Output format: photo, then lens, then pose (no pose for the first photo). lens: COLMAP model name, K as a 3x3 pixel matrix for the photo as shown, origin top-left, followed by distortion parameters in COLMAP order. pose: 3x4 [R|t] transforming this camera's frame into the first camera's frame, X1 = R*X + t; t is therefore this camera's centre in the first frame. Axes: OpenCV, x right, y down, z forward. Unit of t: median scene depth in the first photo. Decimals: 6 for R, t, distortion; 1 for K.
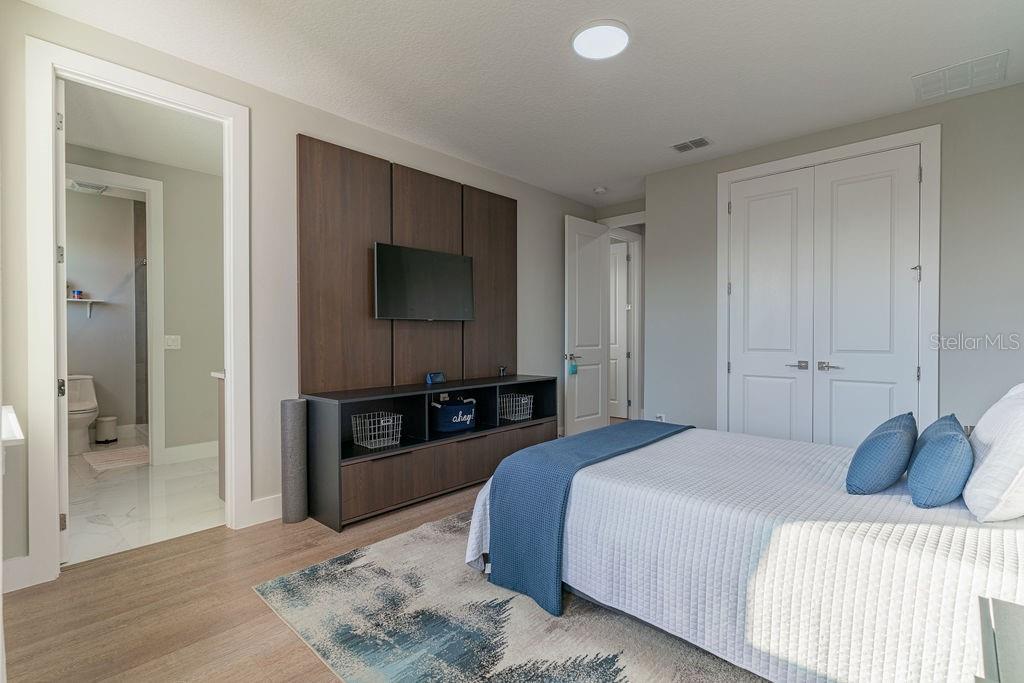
lens RADIAL K [[475.1, 0, 510.0], [0, 475.1, 338.8], [0, 0, 1]] dist [0.003157, 0.000074]
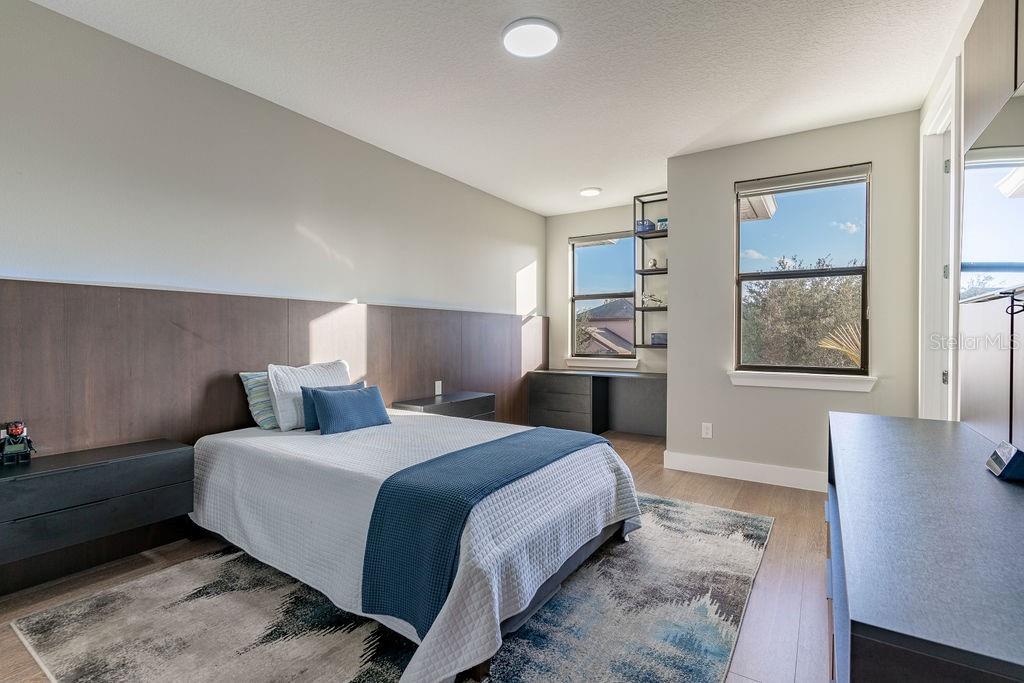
lens RADIAL K [[475.1, 0, 509.9], [0, 475.1, 335.6], [0, 0, 1]] dist [0.003157, 0.000074]
pose [[-0.981198, 0.003754, -0.192967, 0.273269], [-0.002463, 0.999486, 0.031967, -0.026208], [0.192987, 0.031841, -0.980684, 1.264145]]
